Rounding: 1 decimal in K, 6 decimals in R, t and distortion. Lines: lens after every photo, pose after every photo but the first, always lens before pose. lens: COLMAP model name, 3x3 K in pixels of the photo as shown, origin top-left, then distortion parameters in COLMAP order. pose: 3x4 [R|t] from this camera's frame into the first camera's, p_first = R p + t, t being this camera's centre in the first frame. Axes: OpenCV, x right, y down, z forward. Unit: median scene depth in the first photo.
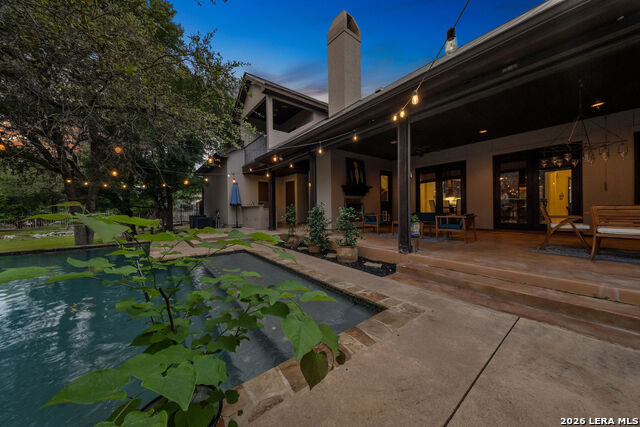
lens RADIAL K [[213.8, 0, 321.5], [0, 213.8, 211.7], [0, 0, 1]] dist [0.005557, -0.000126]
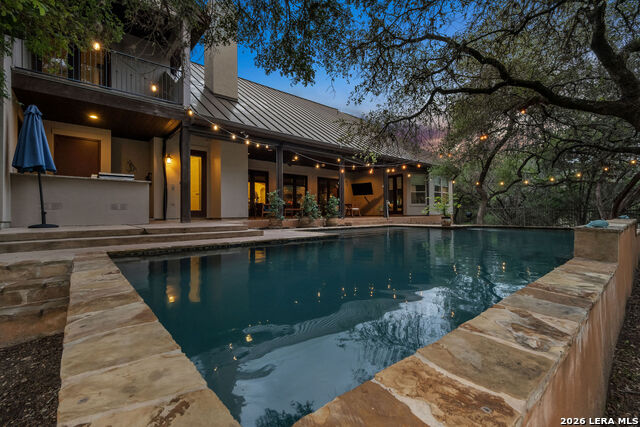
lens RADIAL K [[277.4, 0, 317.5], [0, 277.4, 211.5], [0, 0, 1]] dist [0.000654, 0.000000]
pose [[-0.040753, 0.018172, 0.999004, -1.172454], [0.015176, 0.999731, -0.017566, 0.080171], [-0.999054, 0.014445, -0.041018, 0.632641]]
